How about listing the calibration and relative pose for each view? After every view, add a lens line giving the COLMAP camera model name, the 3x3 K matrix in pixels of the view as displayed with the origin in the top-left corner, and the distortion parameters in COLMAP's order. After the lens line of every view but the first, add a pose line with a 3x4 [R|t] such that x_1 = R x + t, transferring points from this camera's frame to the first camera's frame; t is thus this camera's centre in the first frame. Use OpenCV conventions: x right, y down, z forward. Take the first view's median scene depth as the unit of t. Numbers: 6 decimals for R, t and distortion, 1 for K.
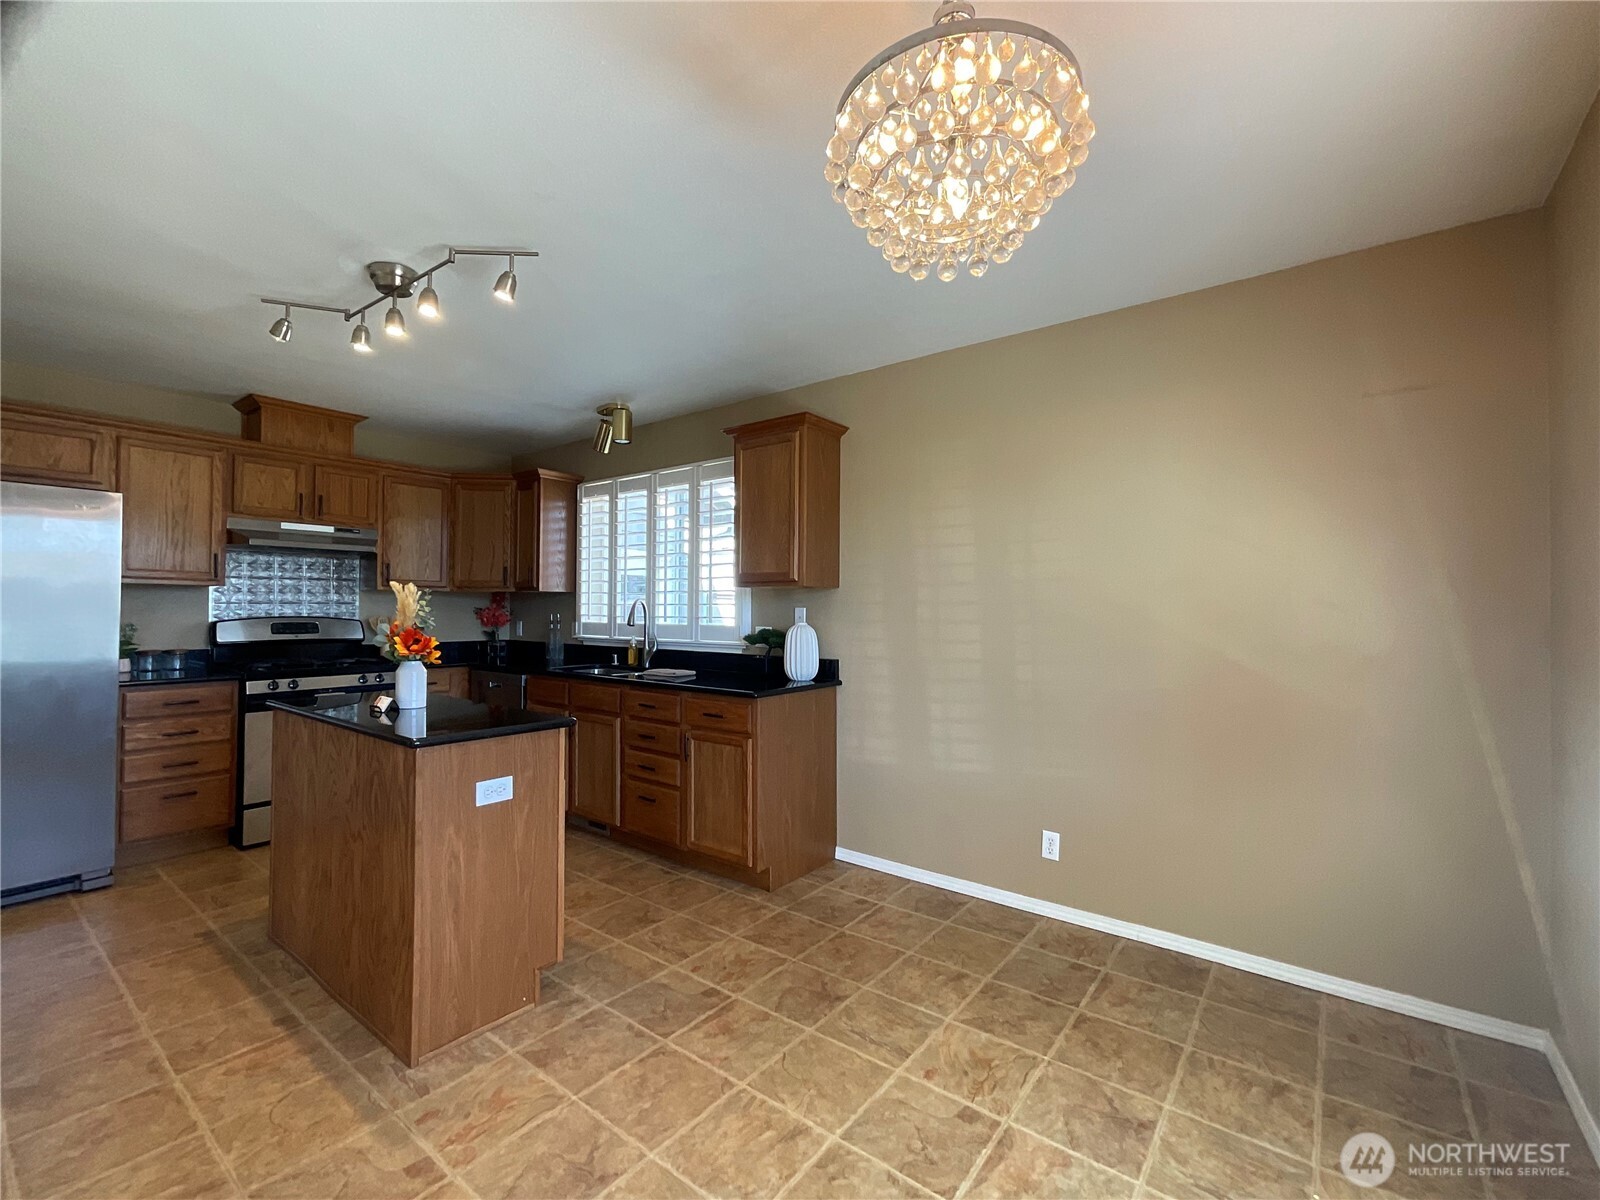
lens RADIAL K [[701.9, 0, 802.5], [0, 701.9, 594.7], [0, 0, 1]] dist [-0.007505, 0.005627]
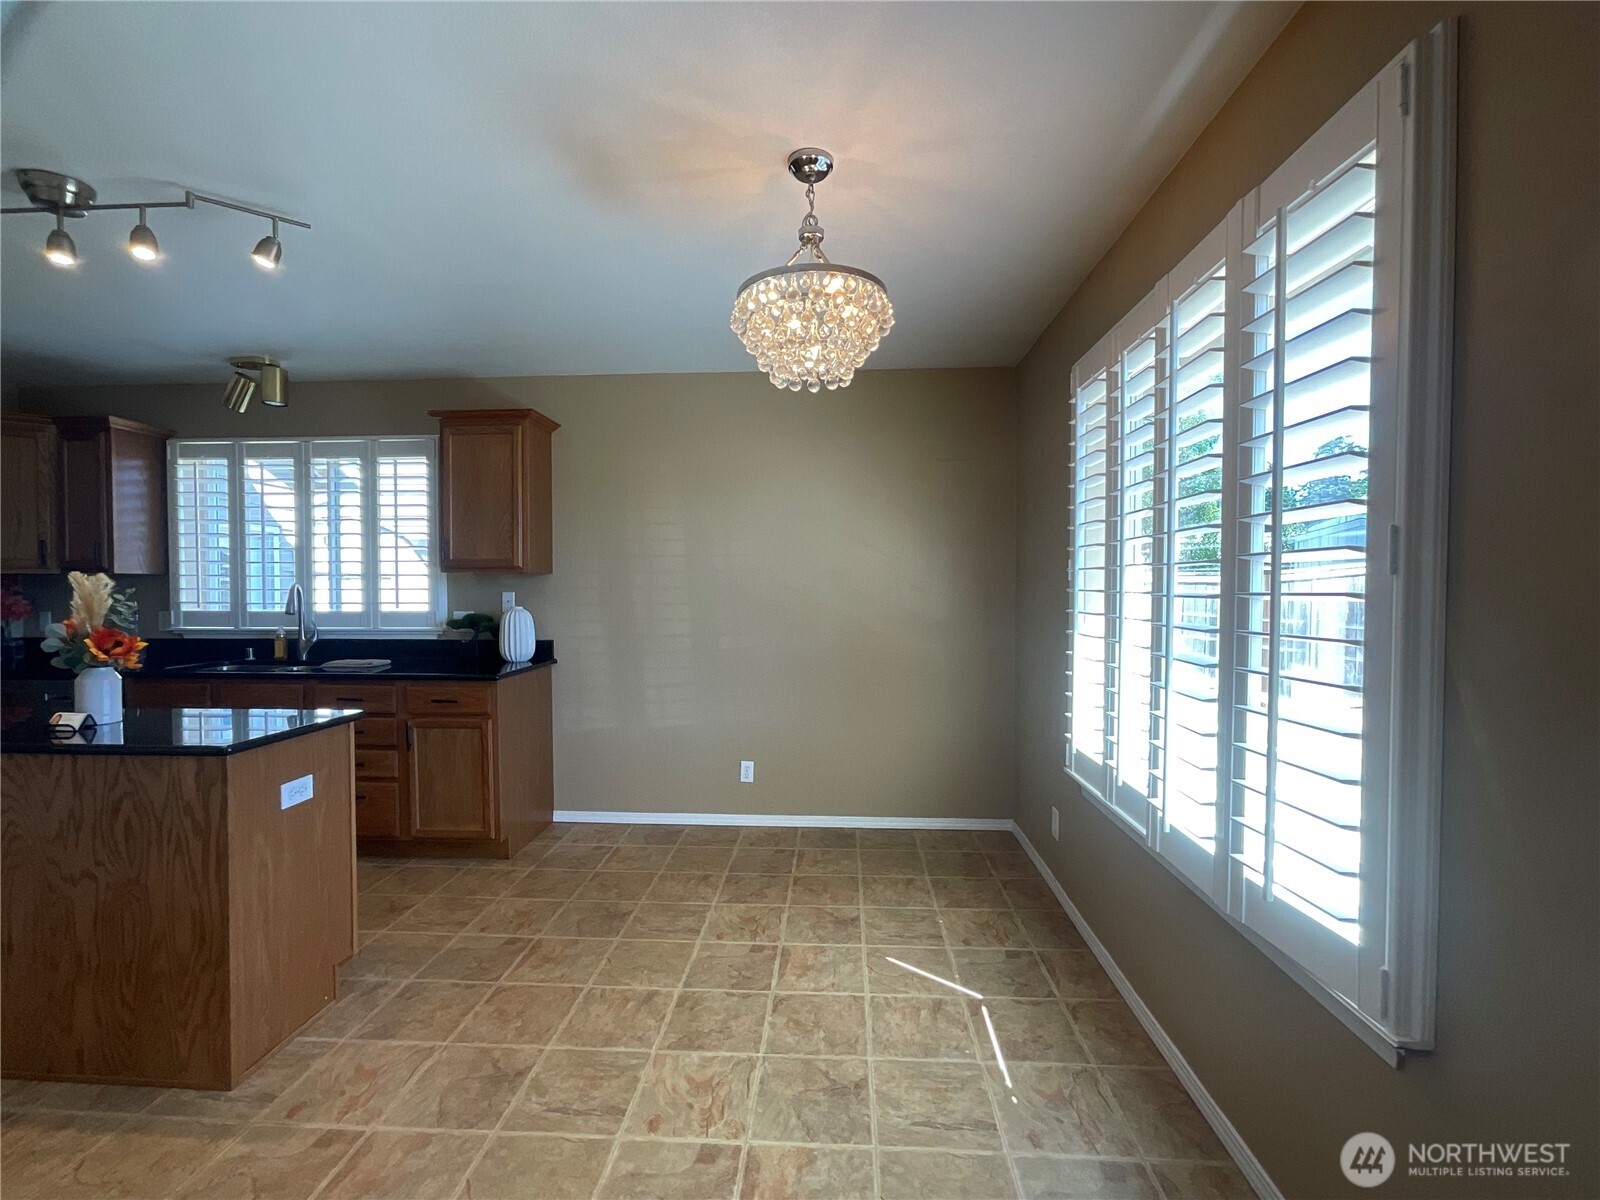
lens RADIAL K [[701.9, 0, 806.4], [0, 701.9, 592.0], [0, 0, 1]] dist [-0.007505, 0.005627]
pose [[0.823322, -0.012632, 0.567434, -0.341996], [-0.006868, 0.999457, 0.032215, -0.027483], [-0.567533, -0.030420, 0.822788, -0.158332]]
